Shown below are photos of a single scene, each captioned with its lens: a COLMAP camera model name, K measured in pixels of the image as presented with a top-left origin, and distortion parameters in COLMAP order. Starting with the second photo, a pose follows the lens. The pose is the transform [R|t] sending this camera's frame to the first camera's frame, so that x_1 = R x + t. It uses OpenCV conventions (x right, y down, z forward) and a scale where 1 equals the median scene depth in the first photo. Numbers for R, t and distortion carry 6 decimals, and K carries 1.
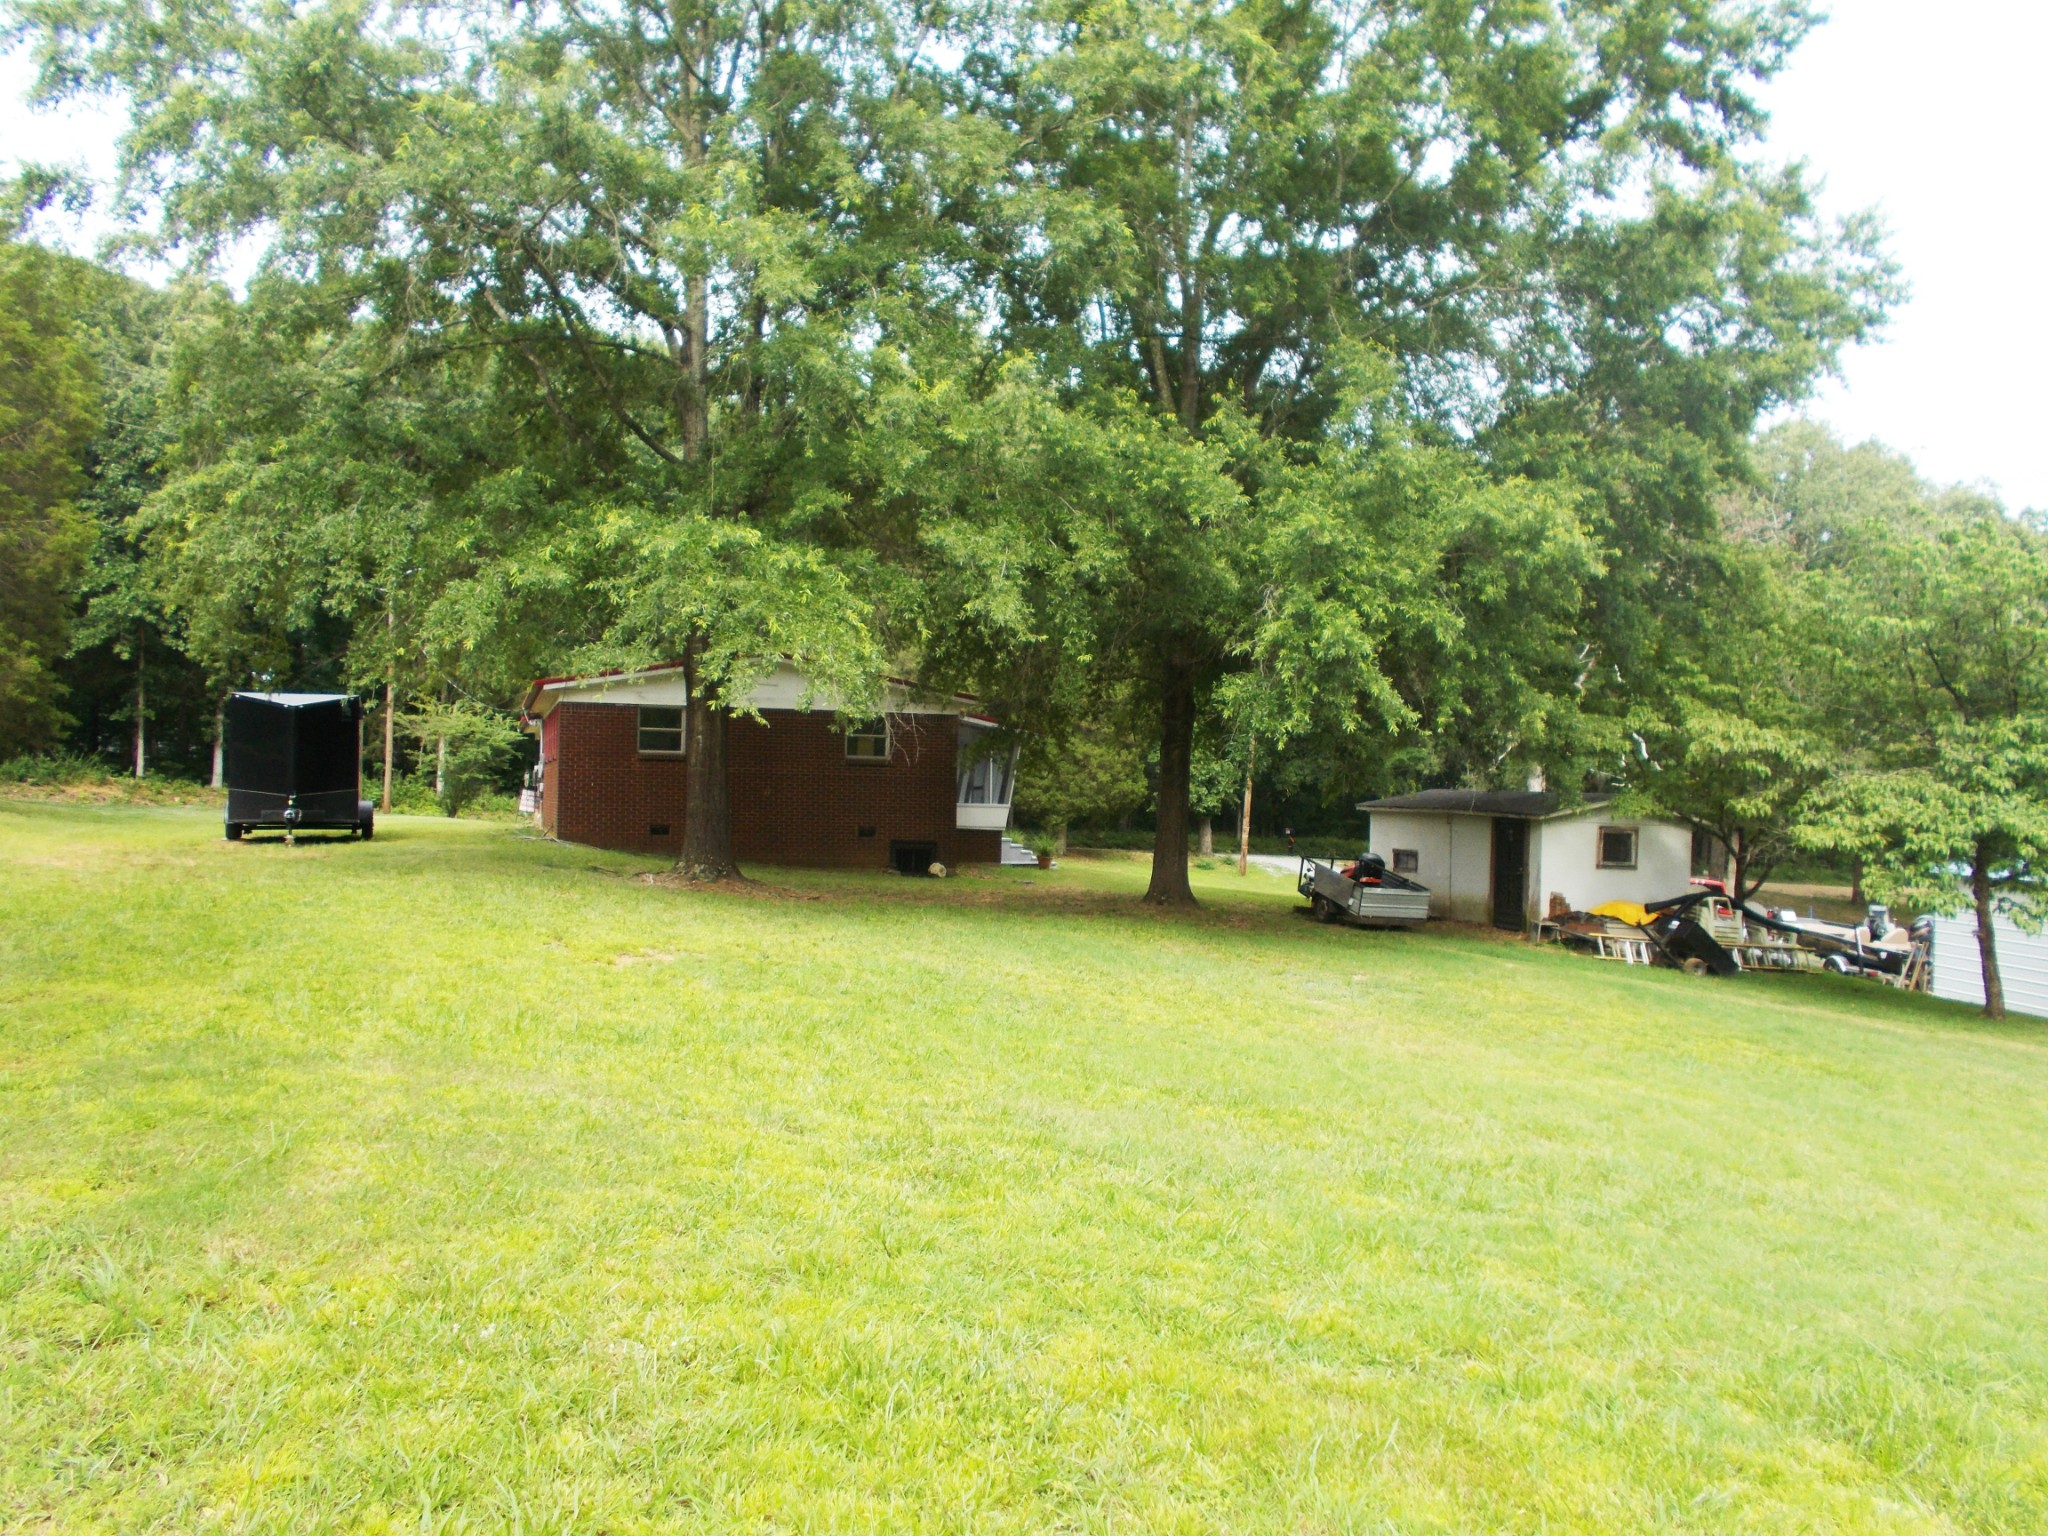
lens RADIAL K [[1607.5, 0, 1022.8], [0, 1607.5, 793.5], [0, 0, 1]] dist [-0.050616, 0.087934]
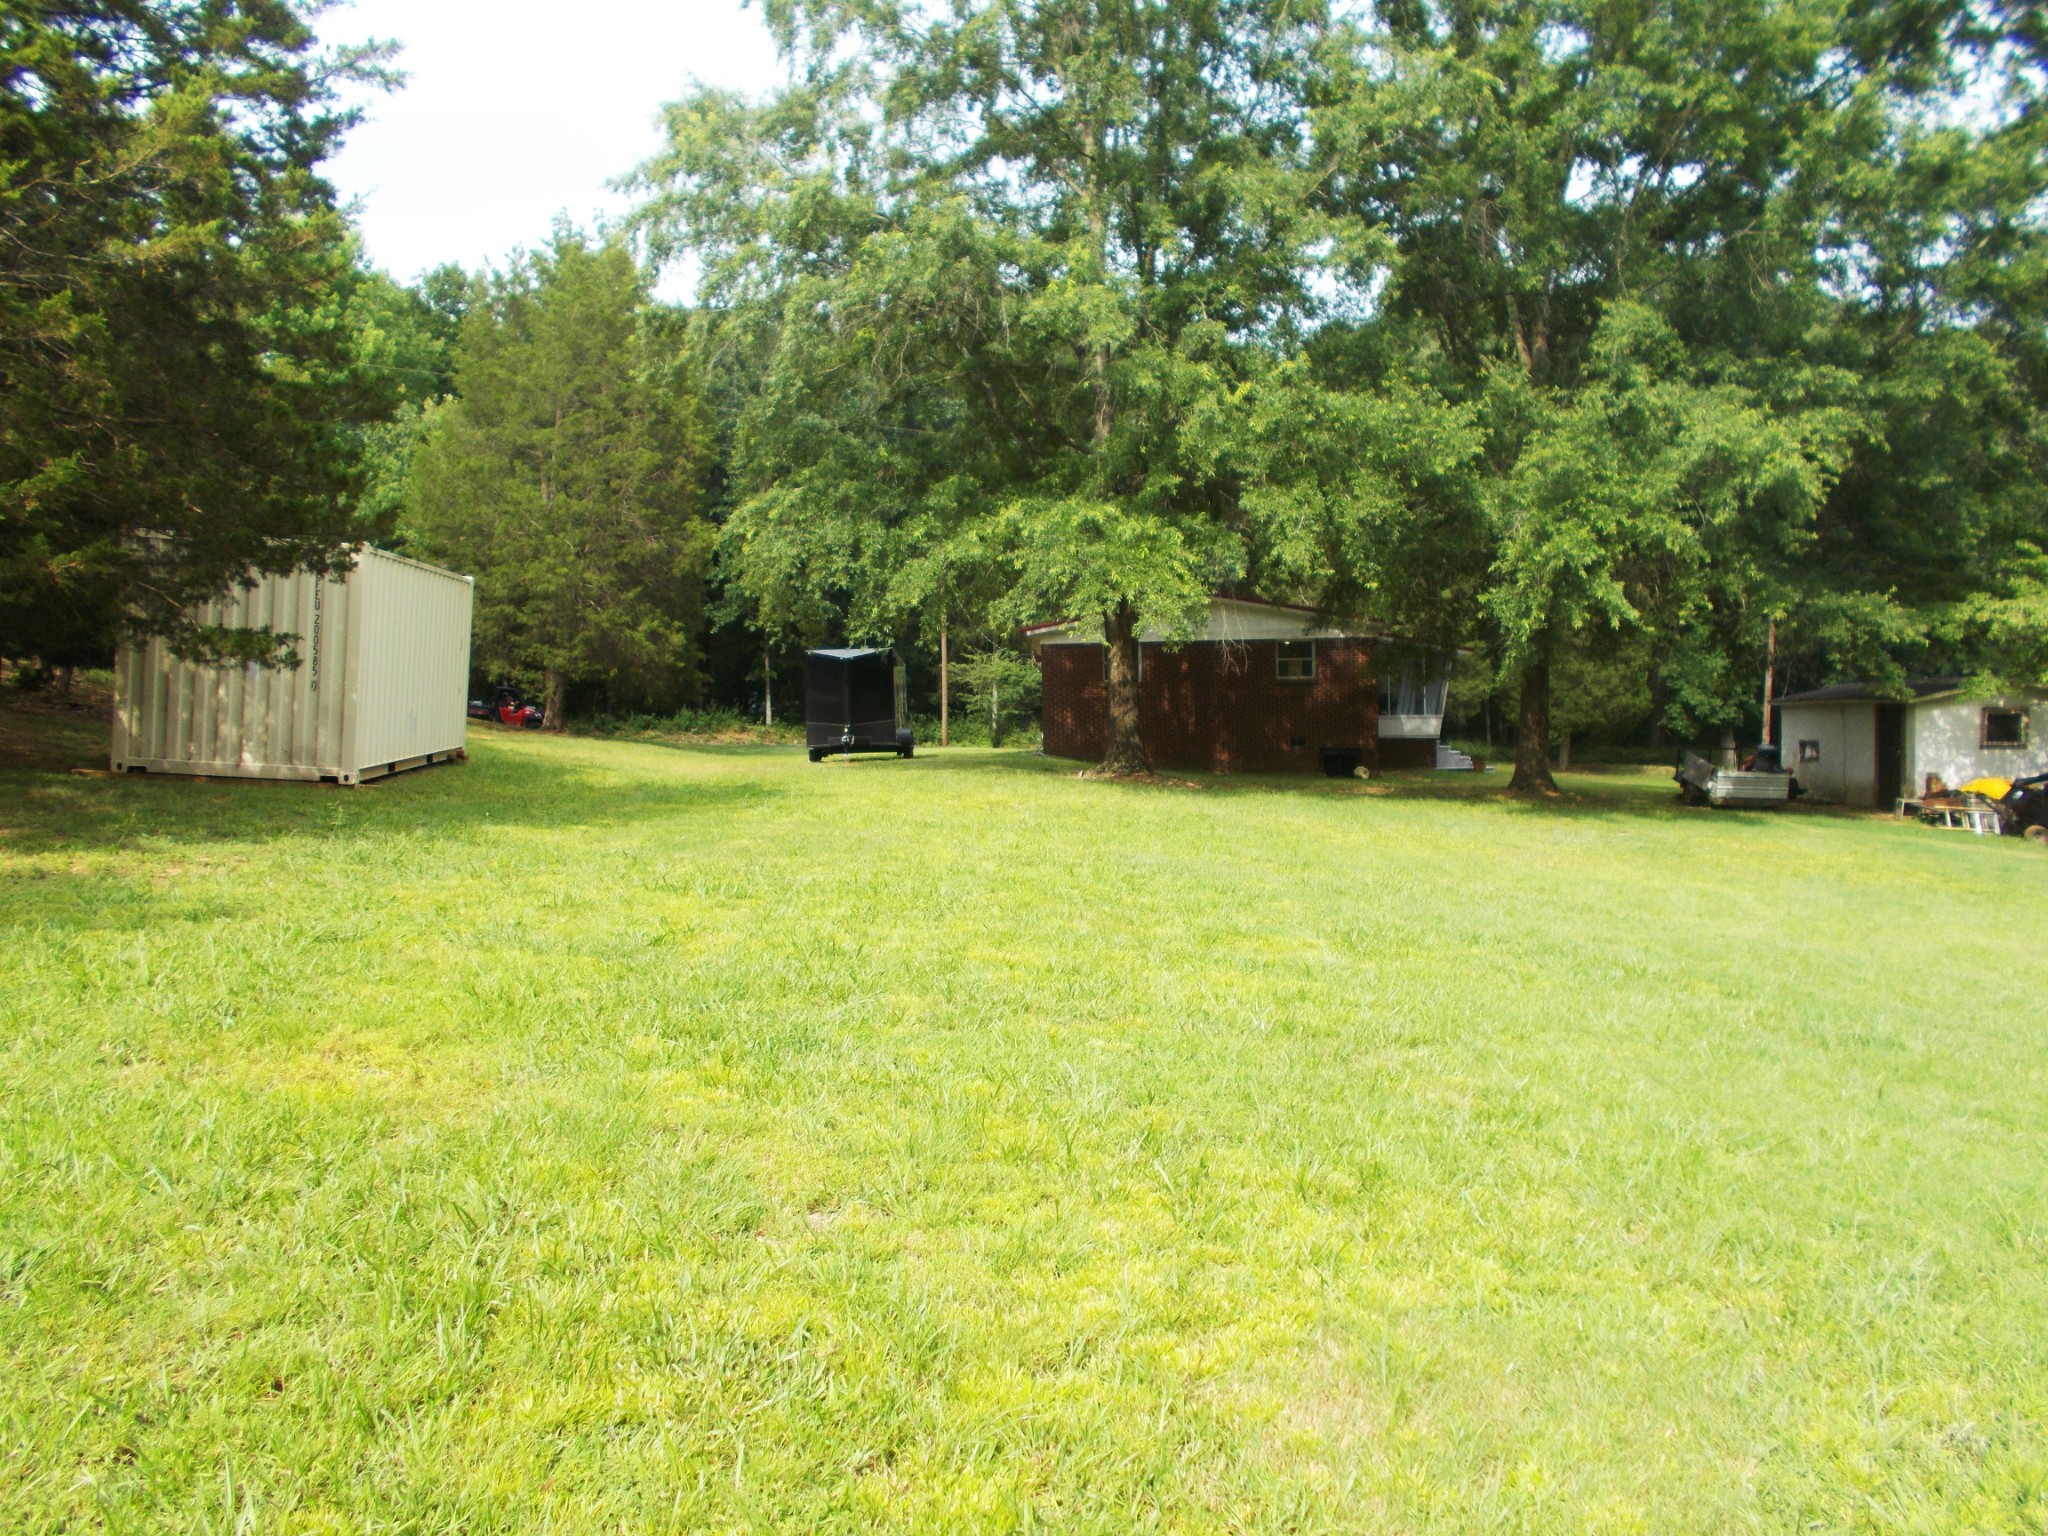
lens RADIAL K [[1590.1, 0, 1024.0], [0, 1590.1, 768.0], [0, 0, 1]] dist [0.044037, 0.001108]
pose [[0.935183, -0.025900, -0.353216, 0.223304], [0.033400, 0.999327, 0.015155, 0.034189], [0.352586, -0.025970, 0.935419, -0.292284]]
